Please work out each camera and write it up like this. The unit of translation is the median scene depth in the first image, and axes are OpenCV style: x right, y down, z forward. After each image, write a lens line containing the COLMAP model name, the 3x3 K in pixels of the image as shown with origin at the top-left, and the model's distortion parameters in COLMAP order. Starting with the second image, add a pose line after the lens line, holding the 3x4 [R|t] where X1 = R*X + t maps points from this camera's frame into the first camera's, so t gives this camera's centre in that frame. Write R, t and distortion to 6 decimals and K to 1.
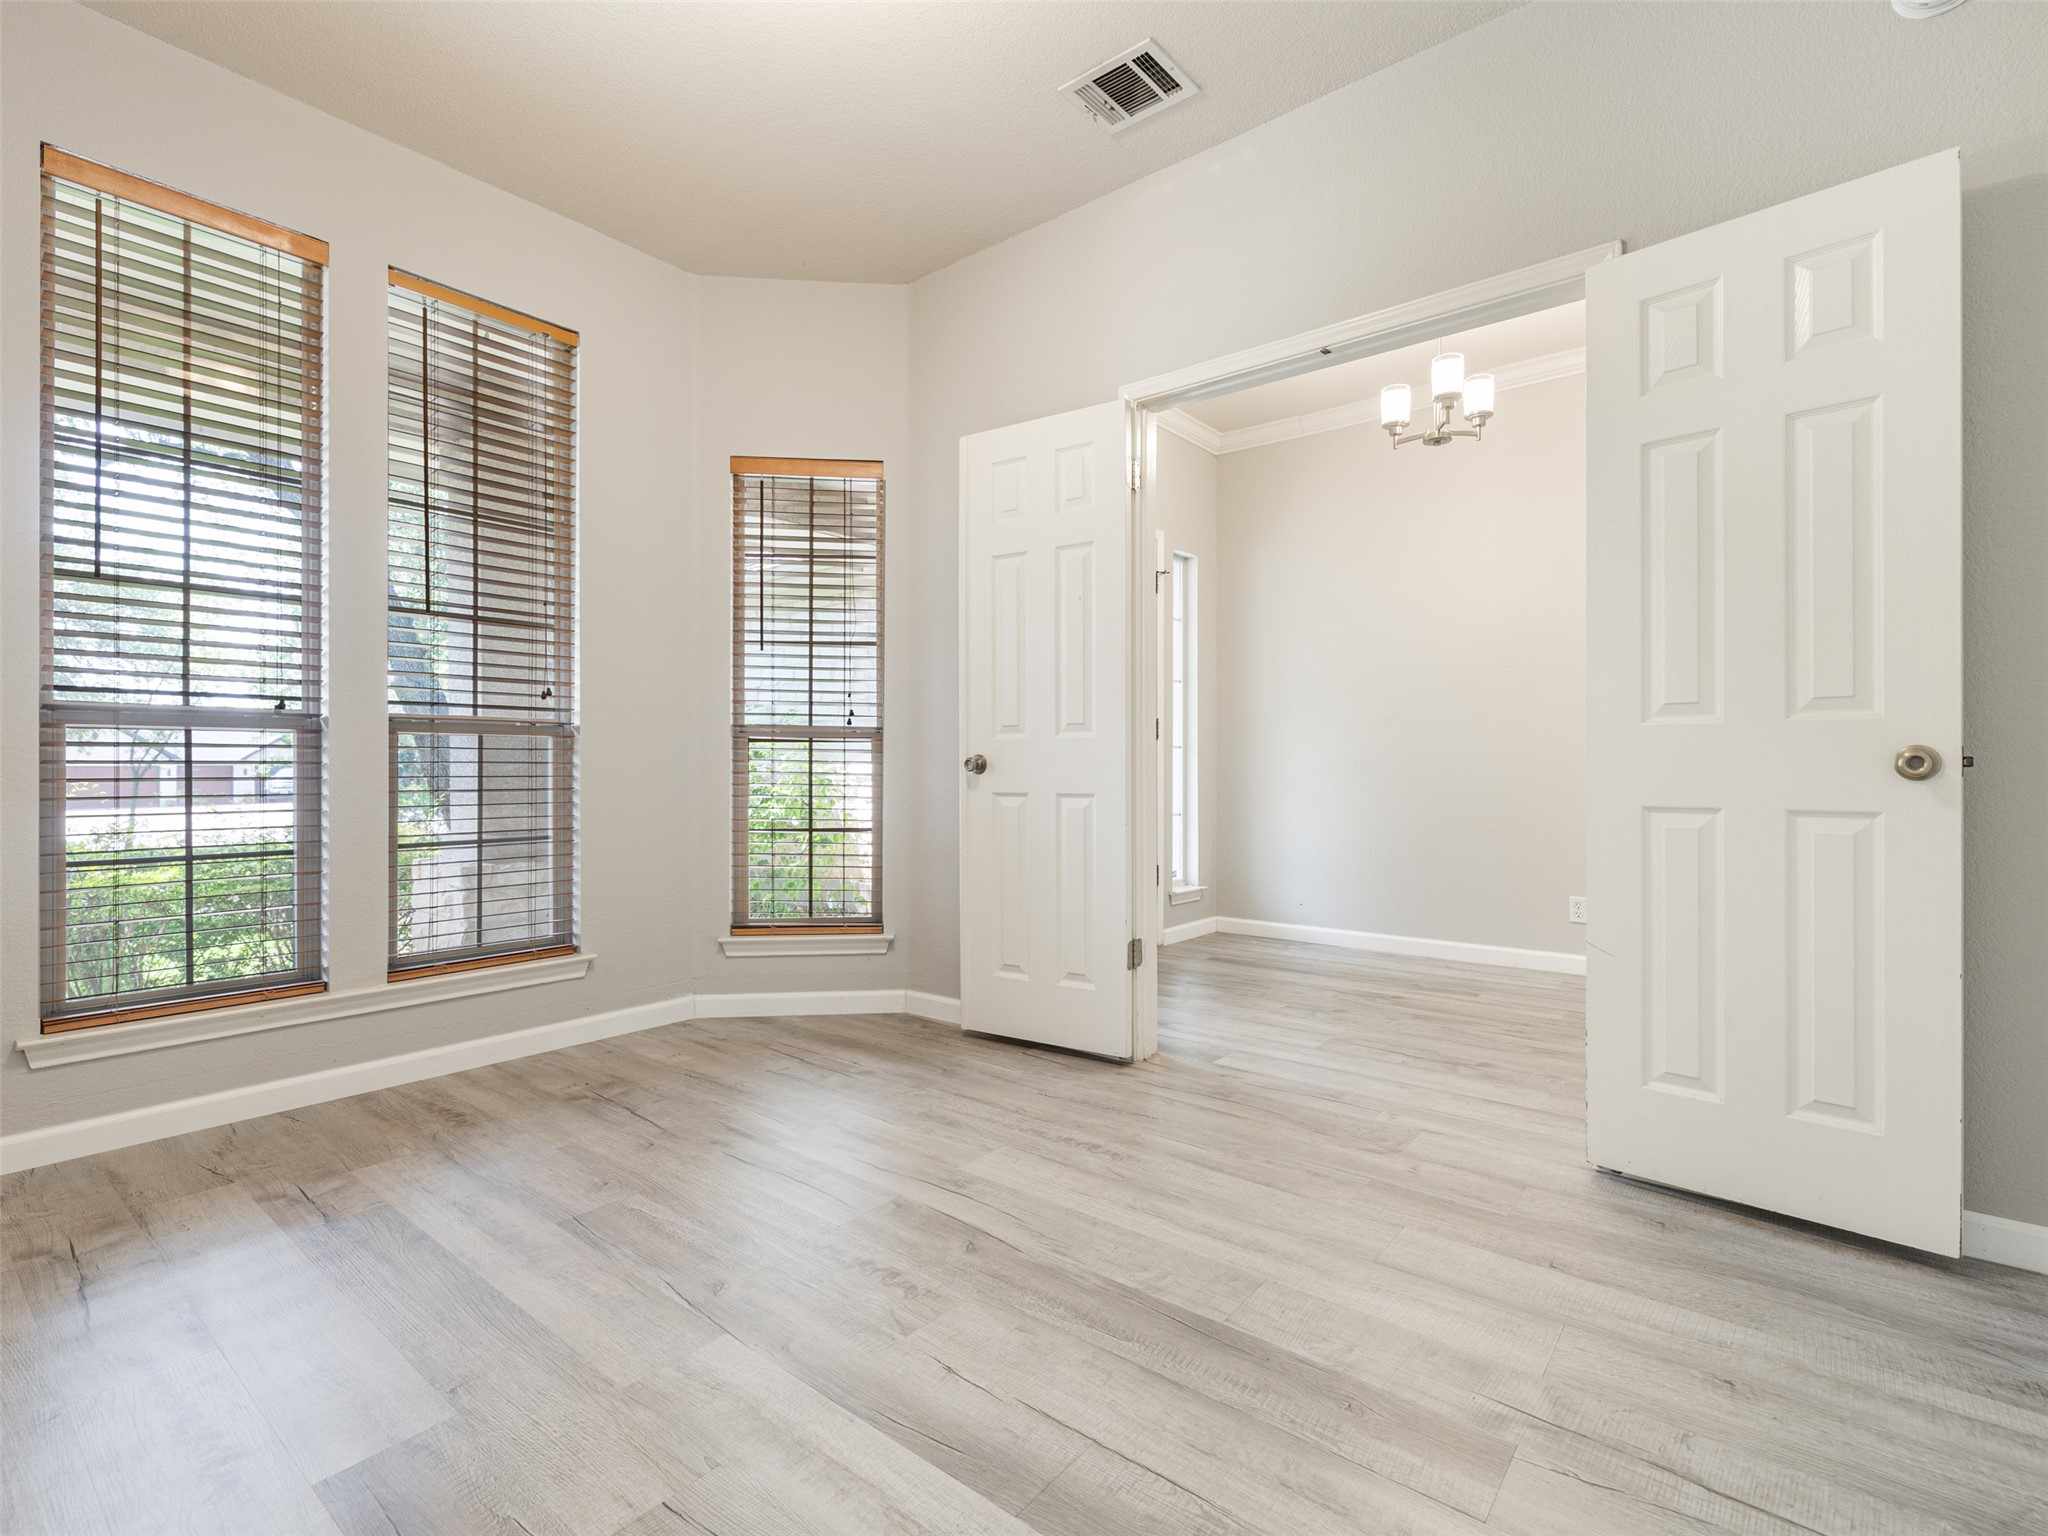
lens RADIAL K [[975.8, 0, 1027.5], [0, 975.8, 773.4], [0, 0, 1]] dist [-0.000940, -0.000061]
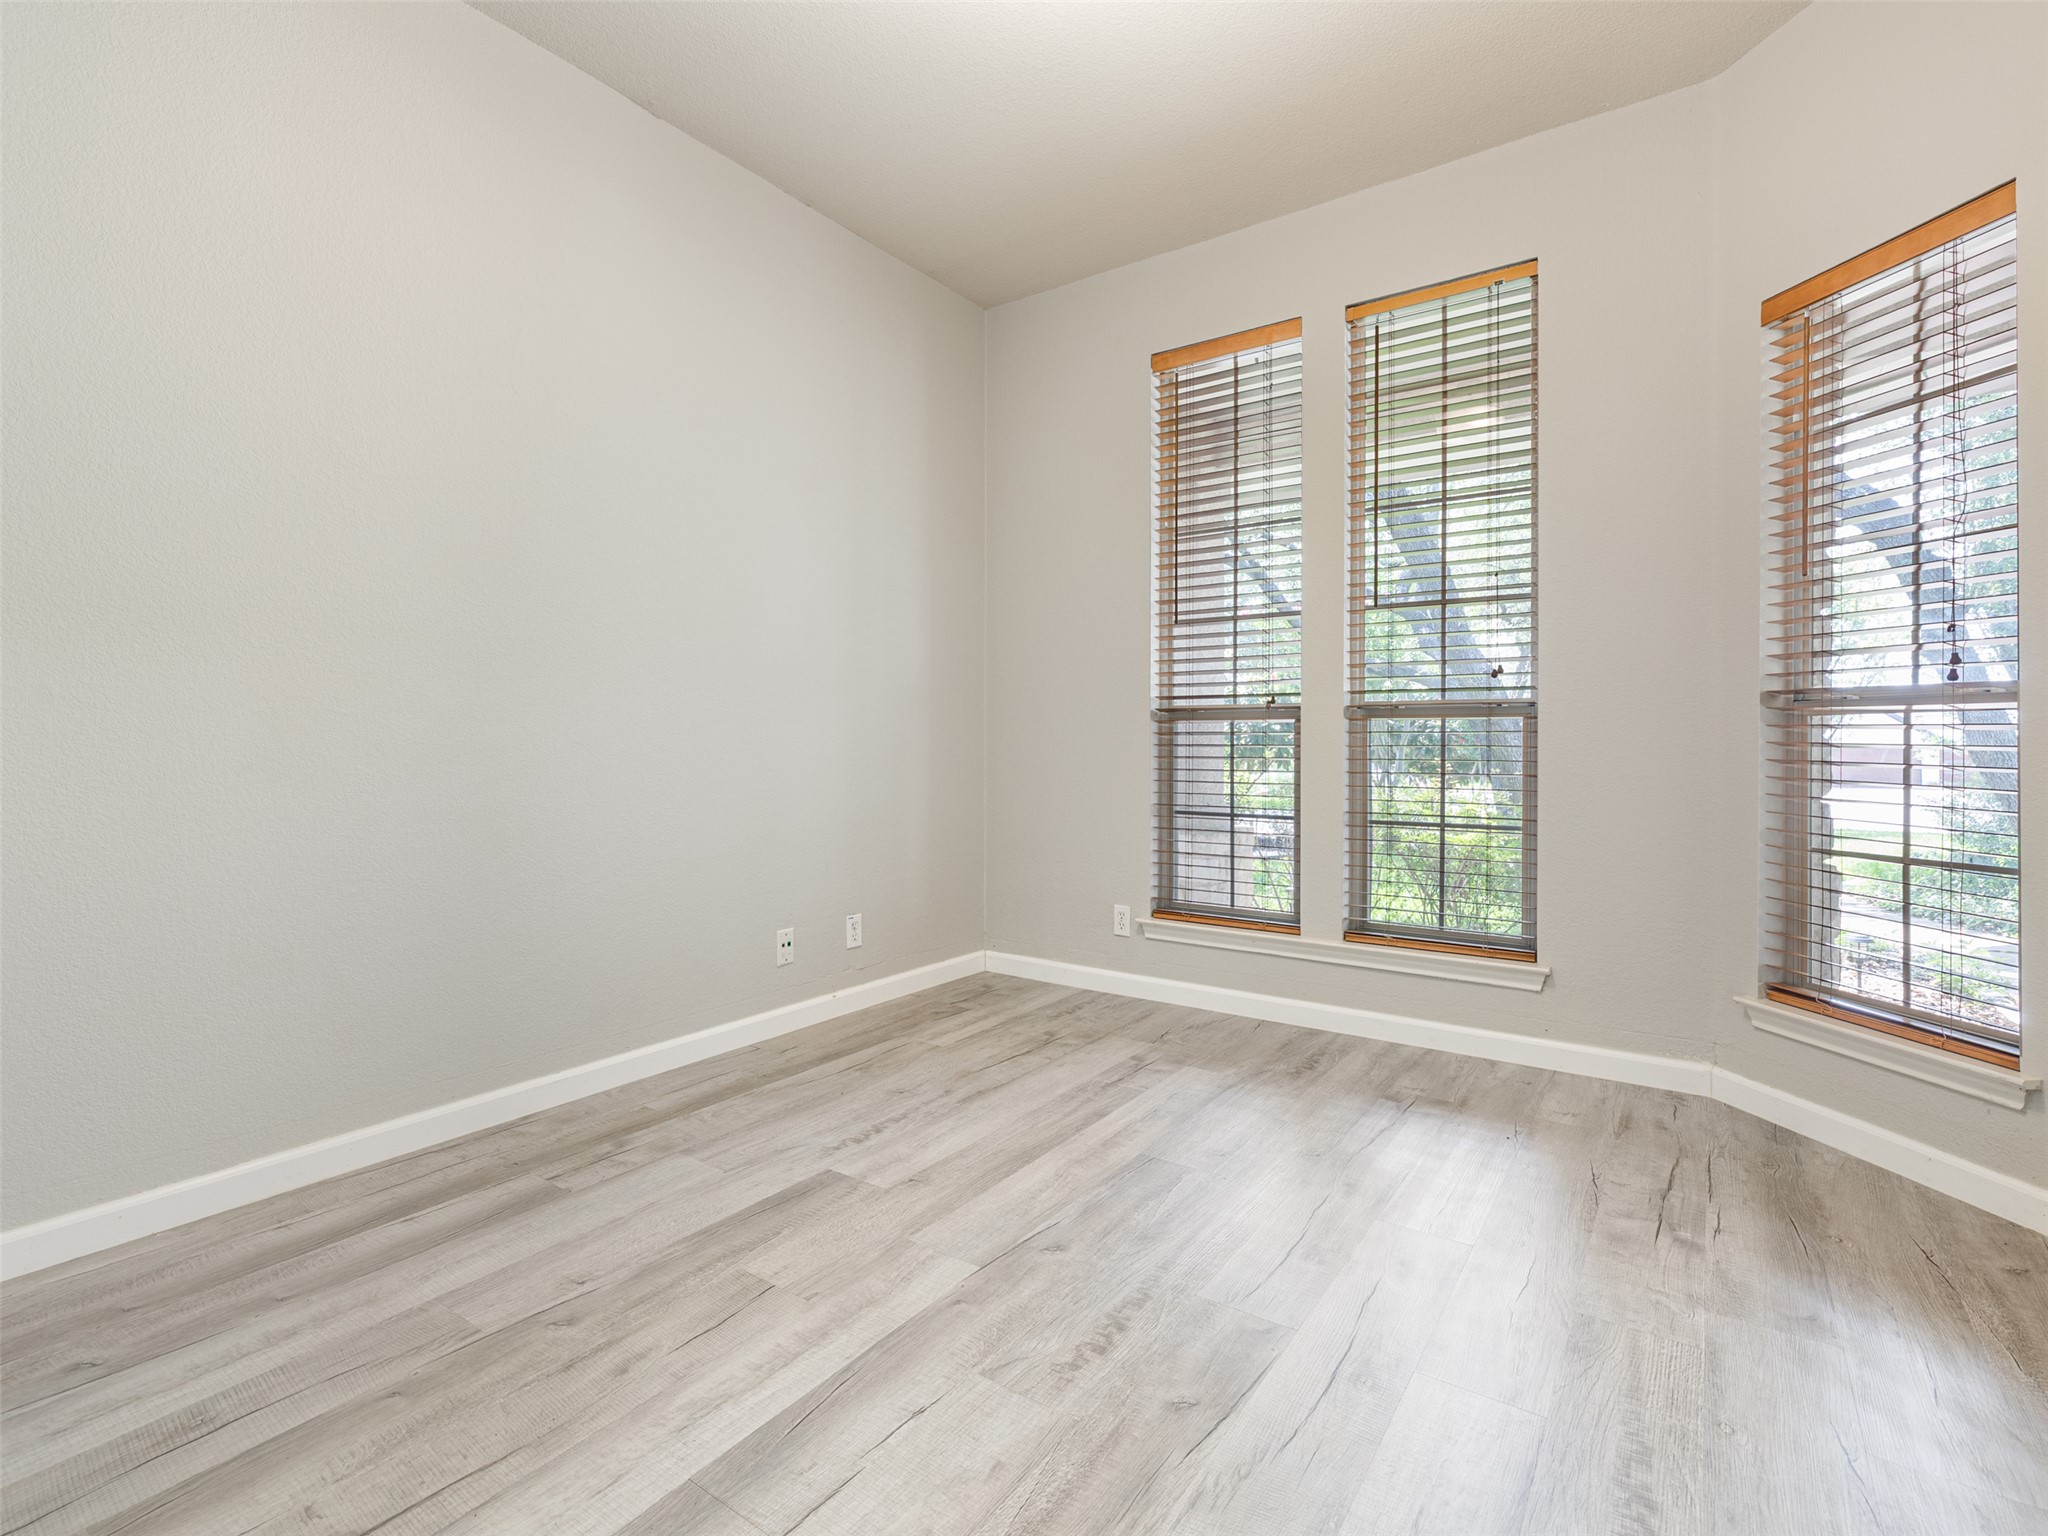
lens RADIAL K [[975.8, 0, 1026.9], [0, 975.8, 748.7], [0, 0, 1]] dist [-0.000940, -0.000061]
pose [[0.058871, 0.002323, -0.998263, 0.421768], [-0.013470, 0.999908, 0.001532, -0.004193], [0.998175, 0.013357, 0.058897, 0.528831]]
